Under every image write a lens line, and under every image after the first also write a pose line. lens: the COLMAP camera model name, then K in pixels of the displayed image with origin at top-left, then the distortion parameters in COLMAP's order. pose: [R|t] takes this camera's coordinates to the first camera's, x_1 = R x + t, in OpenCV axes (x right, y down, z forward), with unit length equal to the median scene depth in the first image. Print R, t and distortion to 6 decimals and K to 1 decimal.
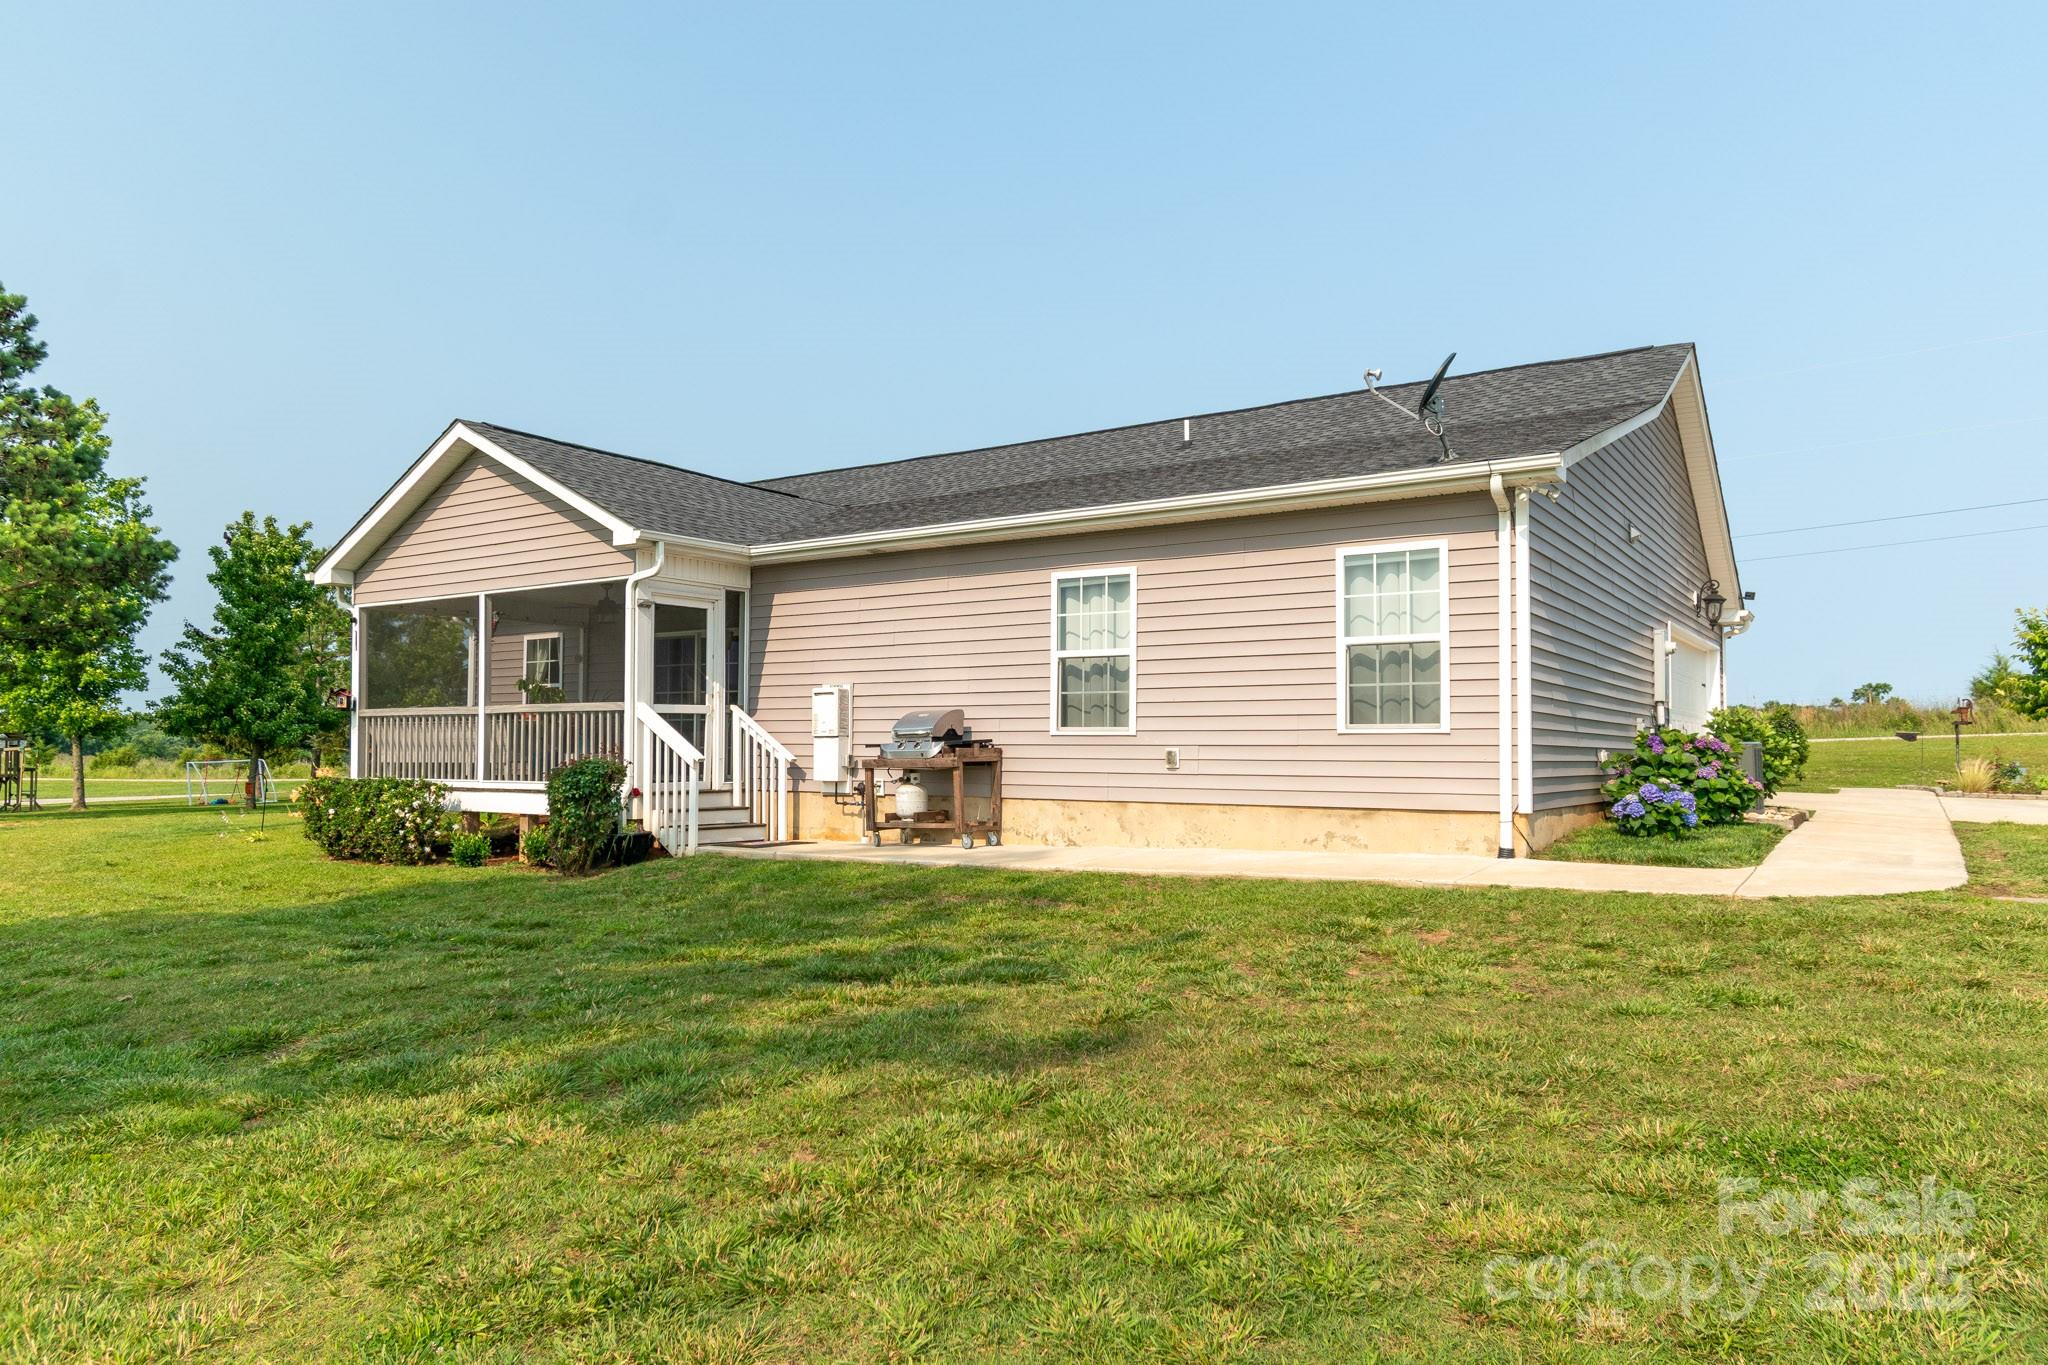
lens RADIAL K [[1307.5, 0, 1024.0], [0, 1307.5, 682.5], [0, 0, 1]] dist [0.023623, -0.000338]
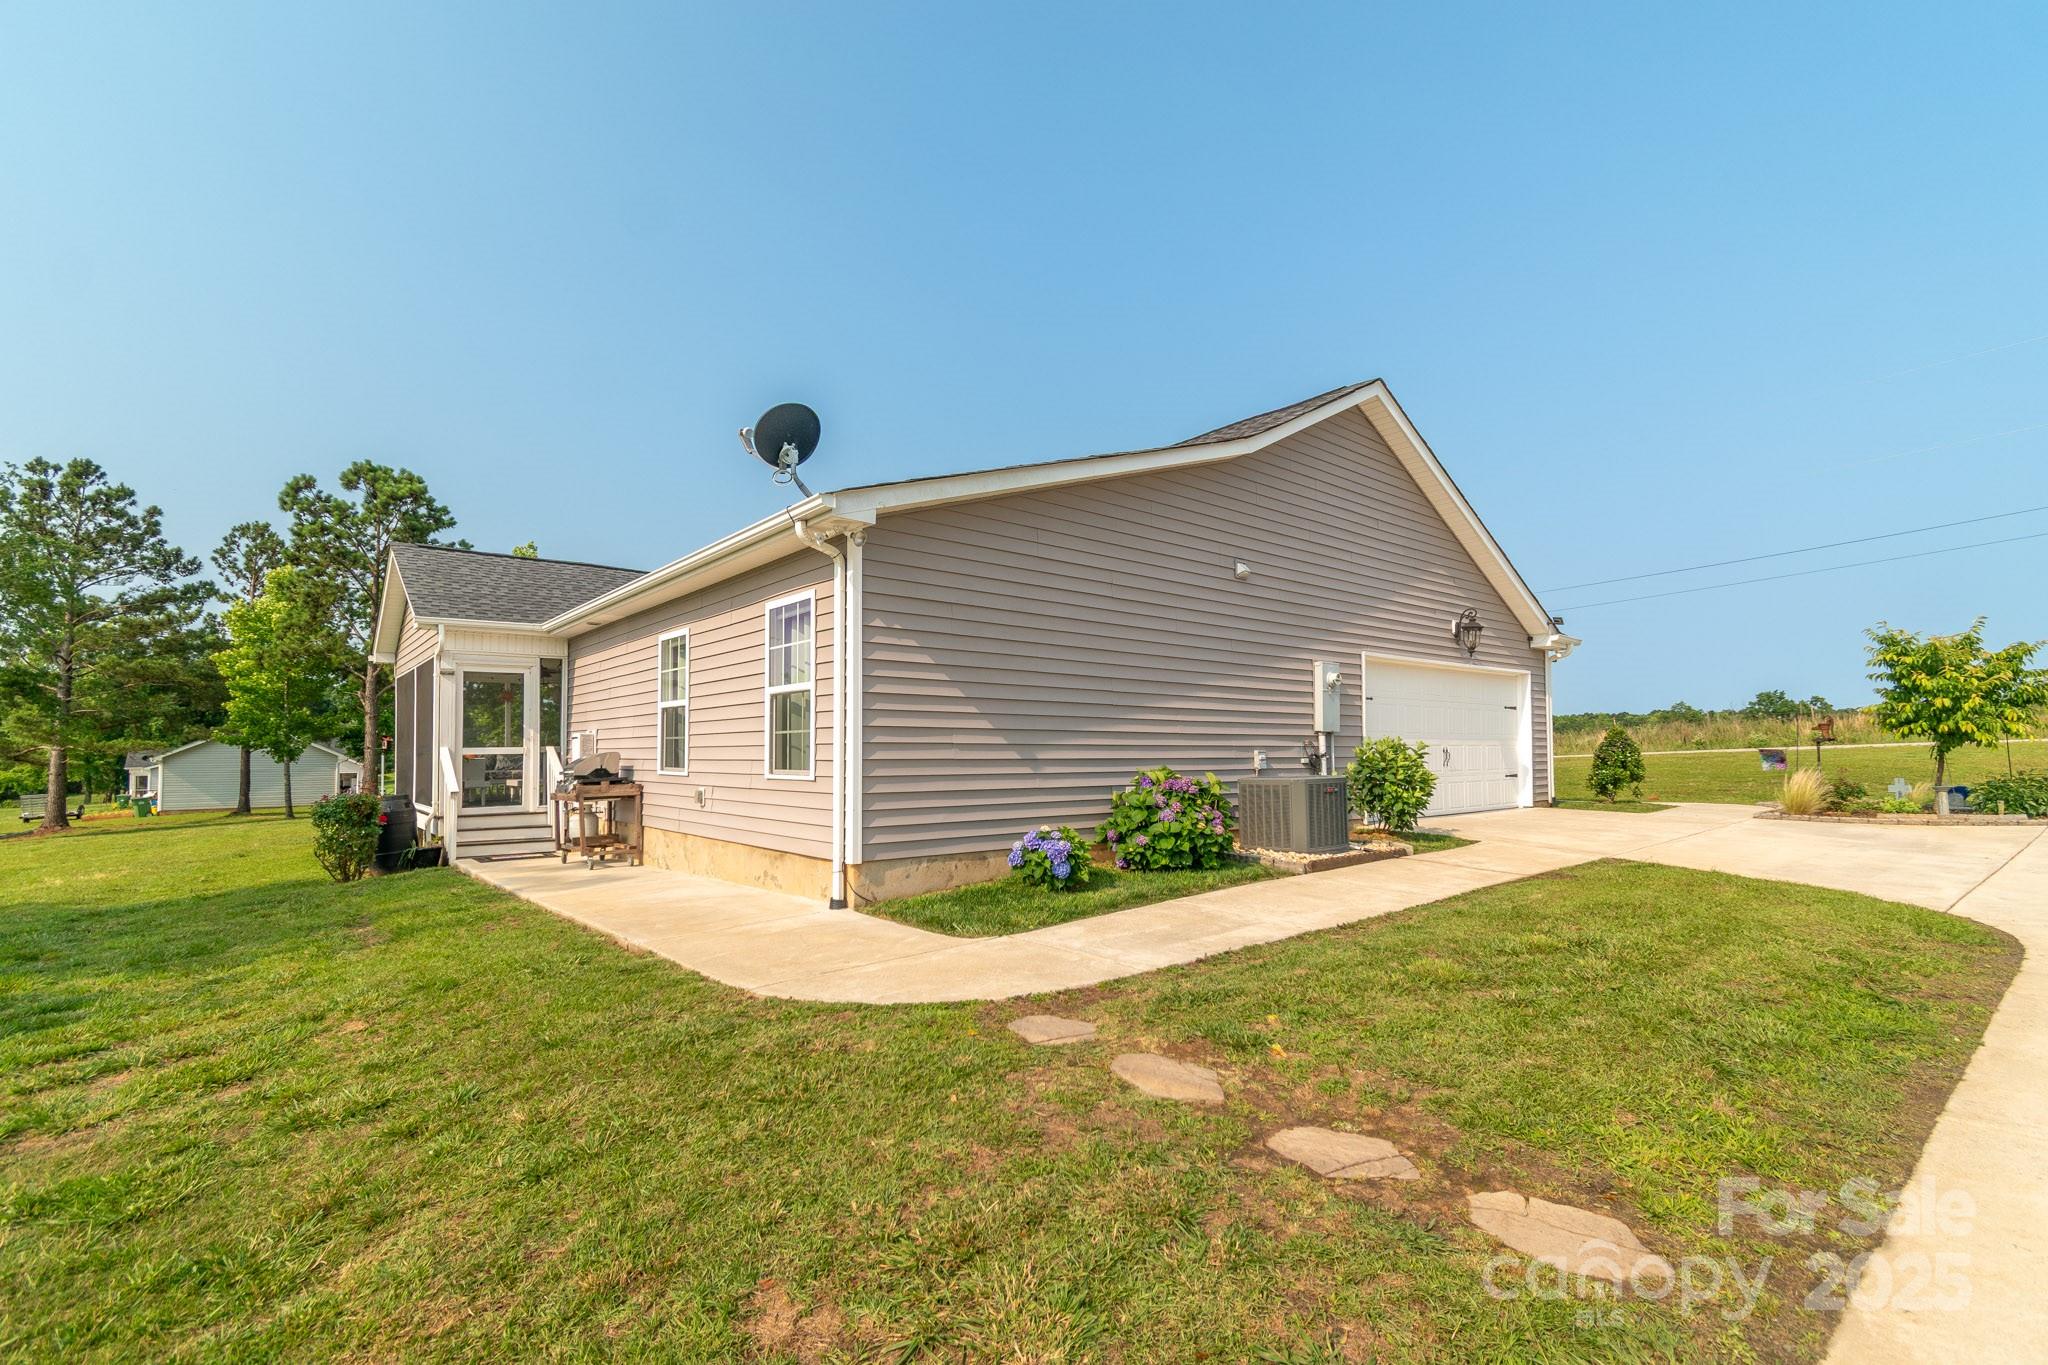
lens RADIAL K [[920.9, 0, 1024.9], [0, 920.9, 699.1], [0, 0, 1]] dist [0.000185, 0.000124]
pose [[0.959806, -0.024579, -0.279585, 0.550829], [0.022909, 0.999695, -0.009240, -0.011326], [0.279727, 0.002464, 0.960077, 0.293580]]
